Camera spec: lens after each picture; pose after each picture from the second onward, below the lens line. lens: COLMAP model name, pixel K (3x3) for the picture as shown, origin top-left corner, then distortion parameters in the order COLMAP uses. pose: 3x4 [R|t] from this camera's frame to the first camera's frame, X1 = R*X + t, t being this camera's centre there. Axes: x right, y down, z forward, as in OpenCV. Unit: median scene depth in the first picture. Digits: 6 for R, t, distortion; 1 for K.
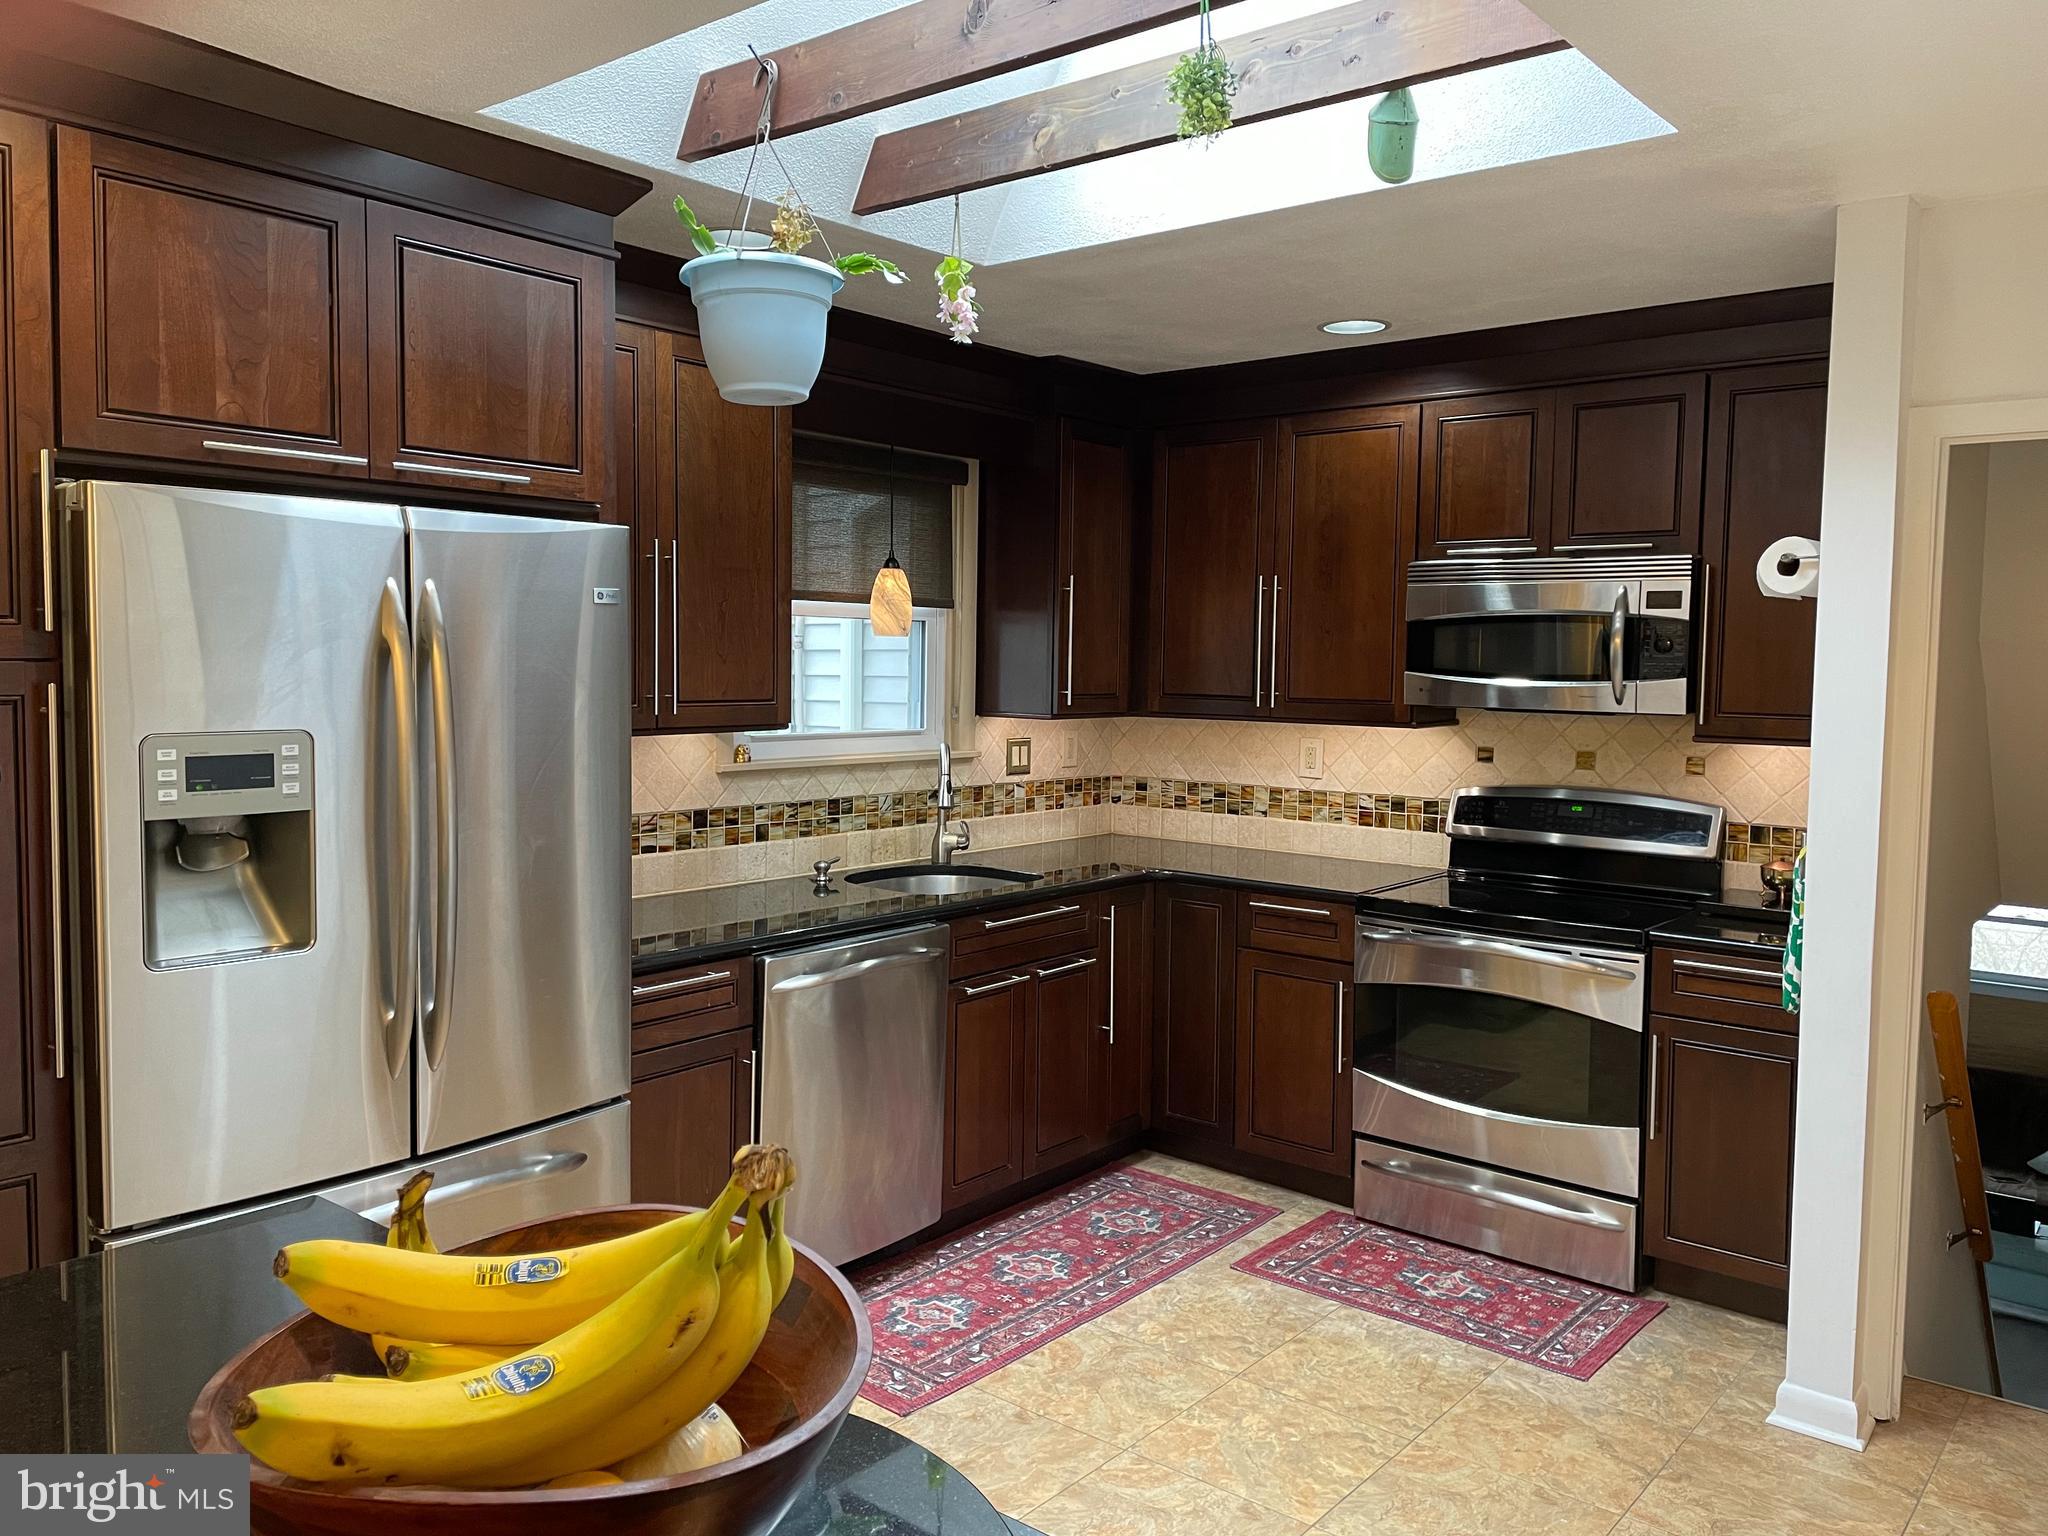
lens RADIAL K [[1562.5, 0, 1016.0], [0, 1562.5, 742.0], [0, 0, 1]] dist [0.097271, -0.125847]
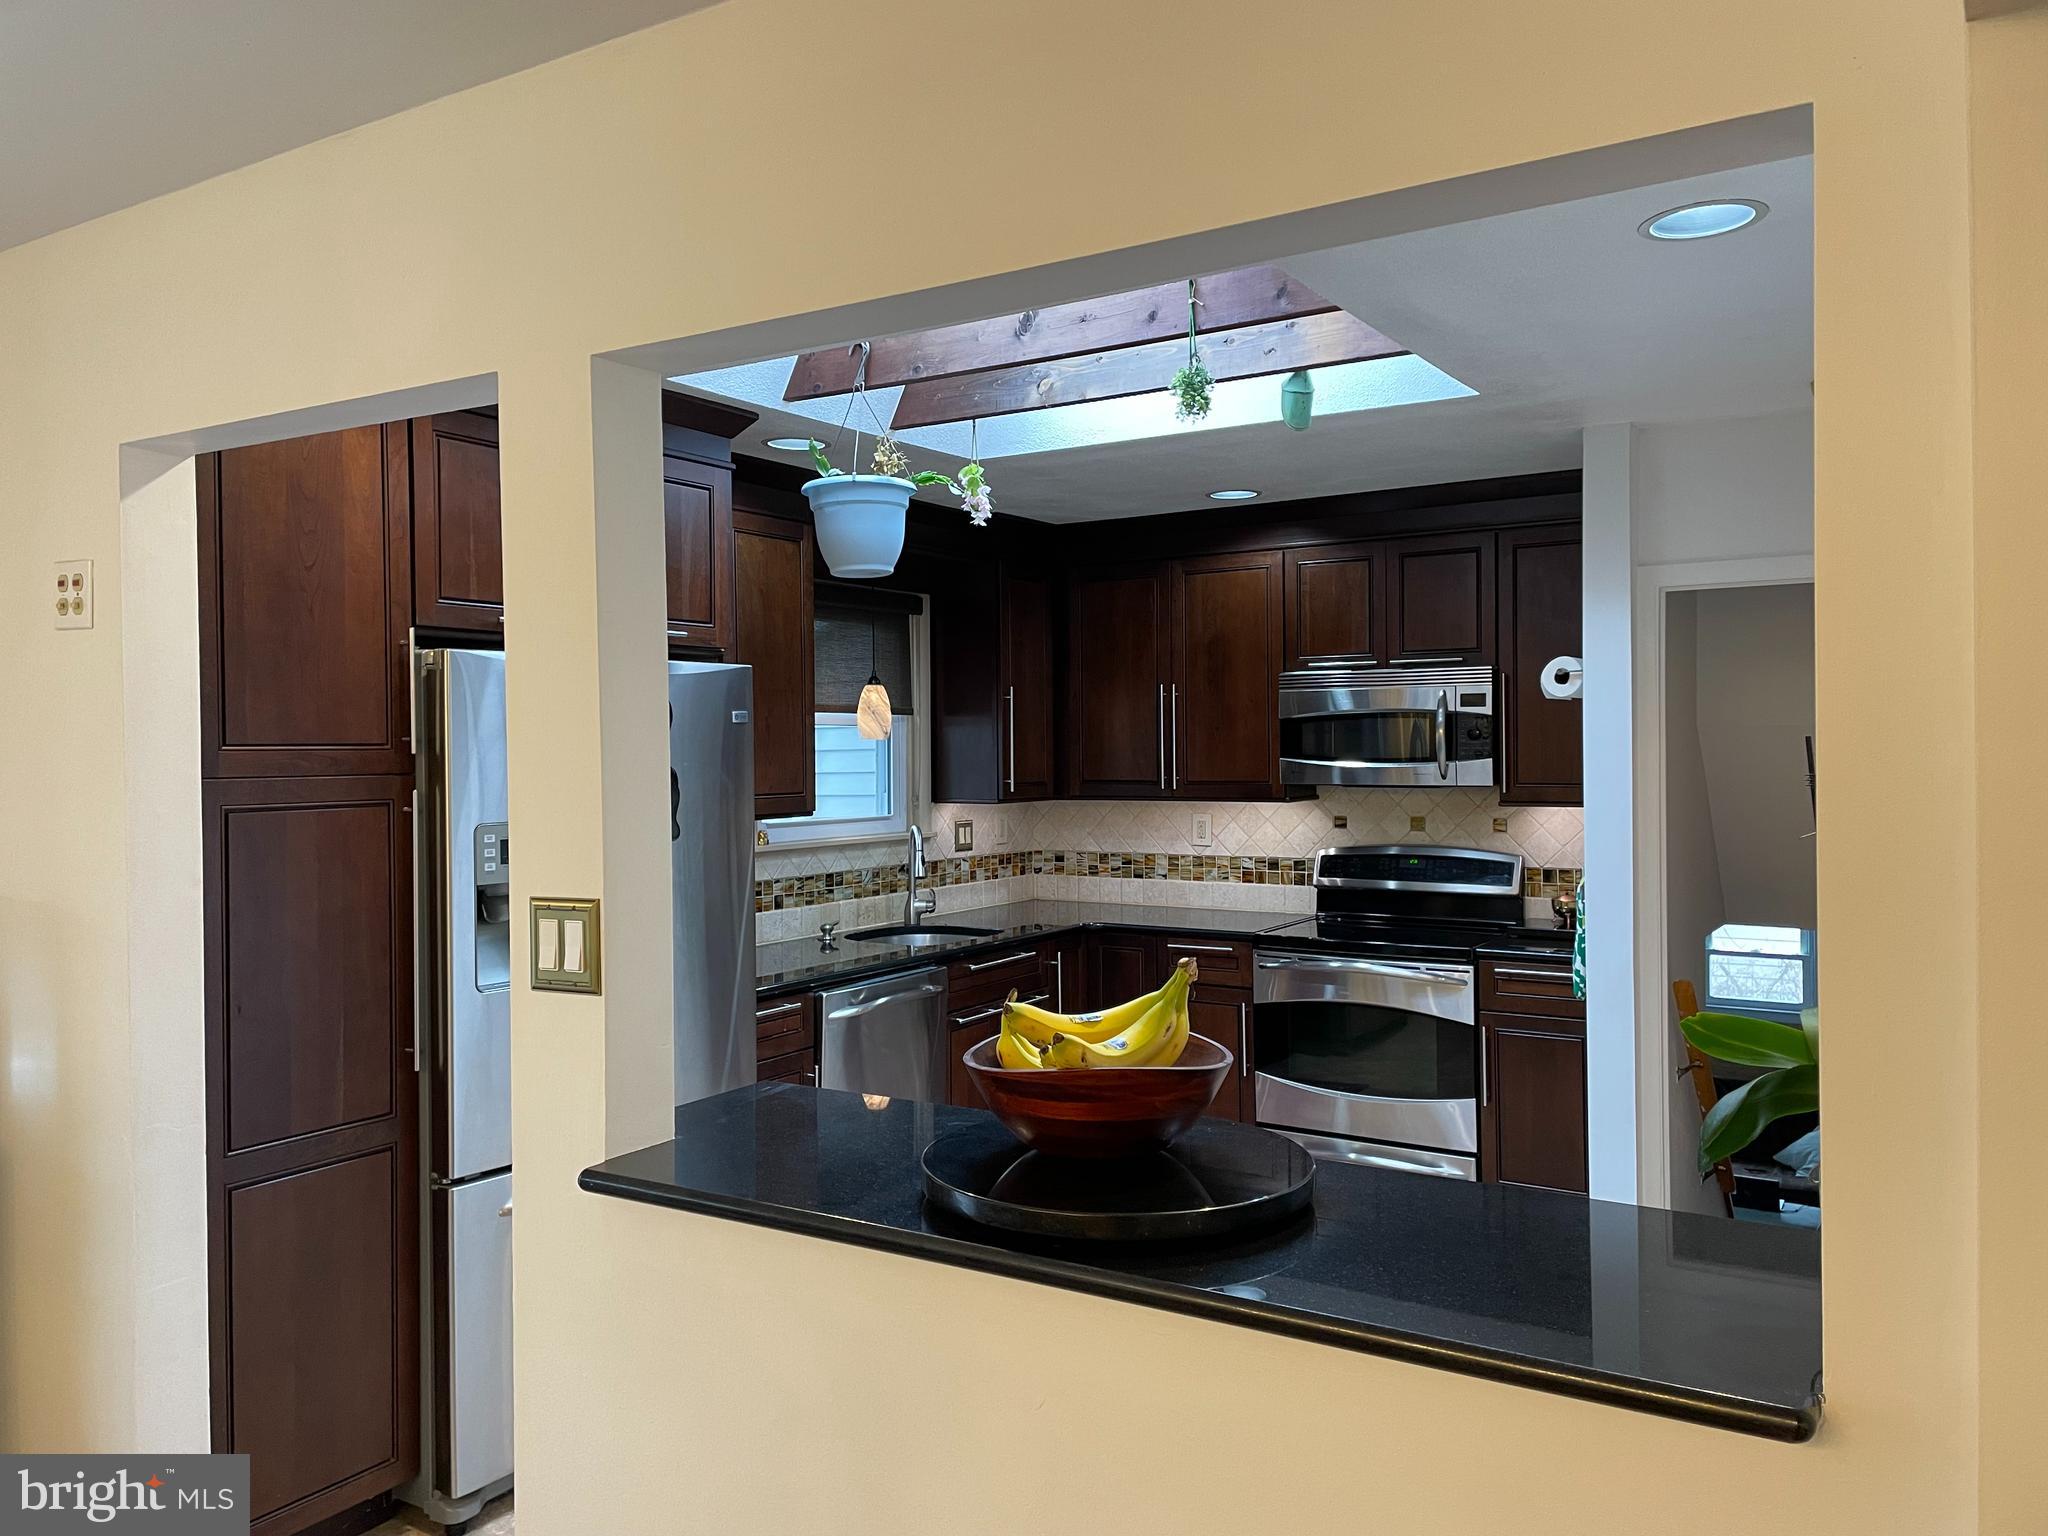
lens RADIAL K [[1562.5, 0, 1009.8], [0, 1562.5, 753.2], [0, 0, 1]] dist [0.097271, -0.125847]
pose [[0.992434, -0.024548, 0.120300, -0.143065], [0.030879, 0.998219, -0.051048, 0.010984], [-0.118833, 0.054377, 0.991424, -0.274521]]
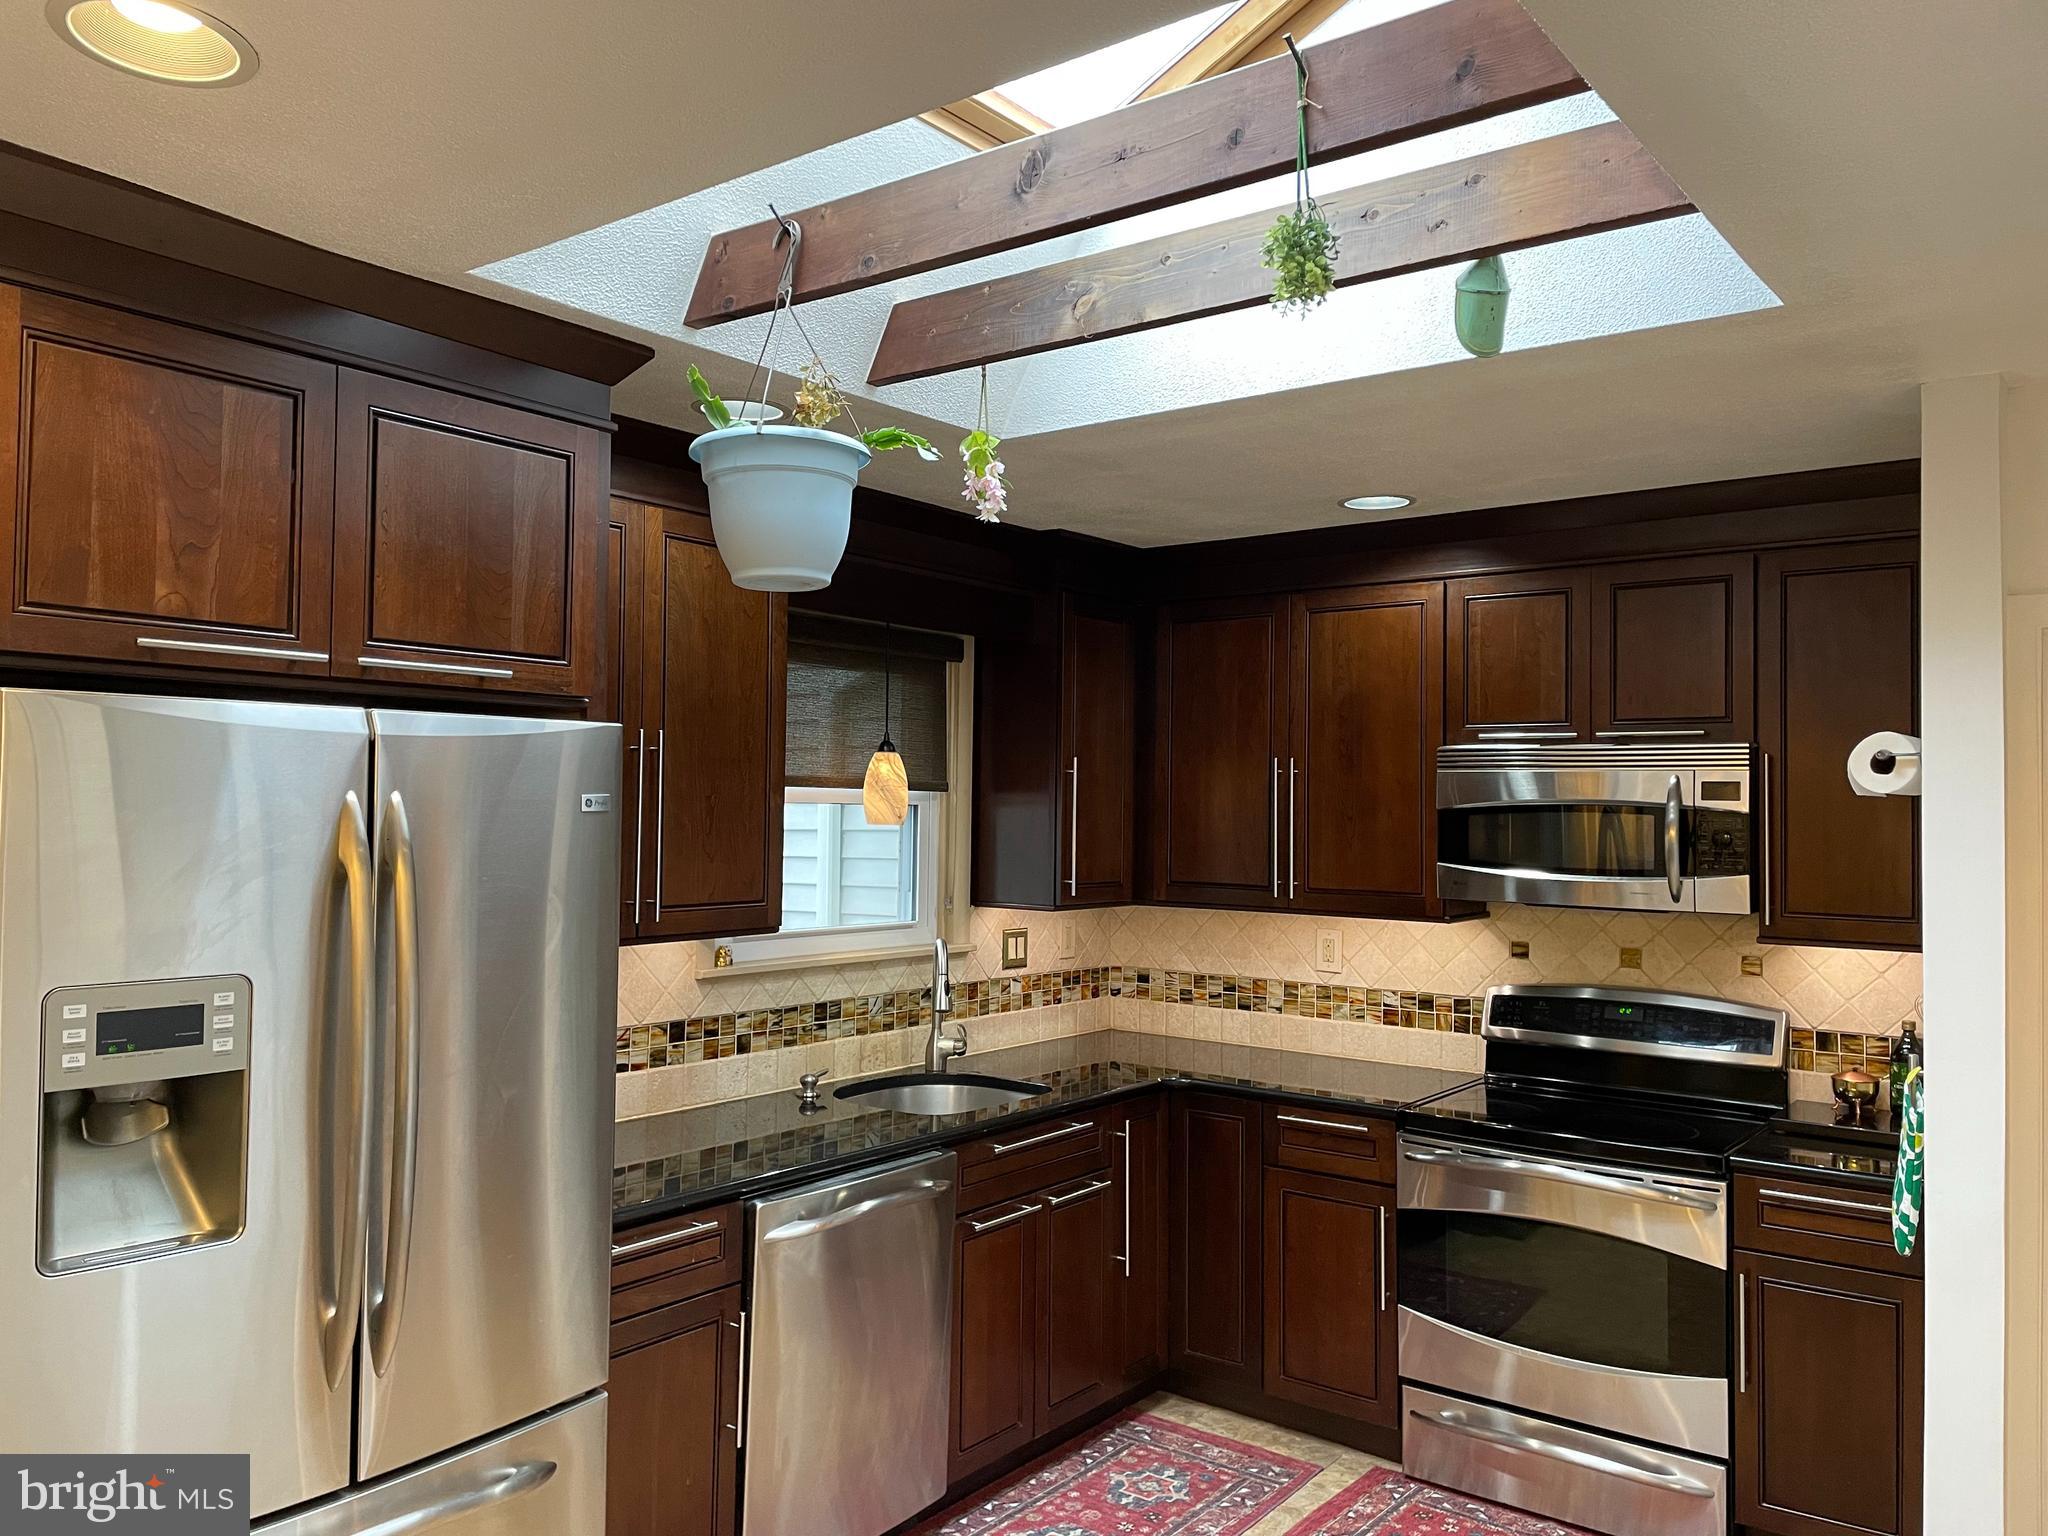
lens RADIAL K [[1562.5, 0, 1011.5], [0, 1562.5, 756.0], [0, 0, 1]] dist [0.097271, -0.125847]
pose [[0.999439, -0.001079, 0.033462, -0.041996], [0.004079, 0.995959, -0.089722, -0.028977], [-0.033230, 0.089808, 0.995405, 0.083151]]
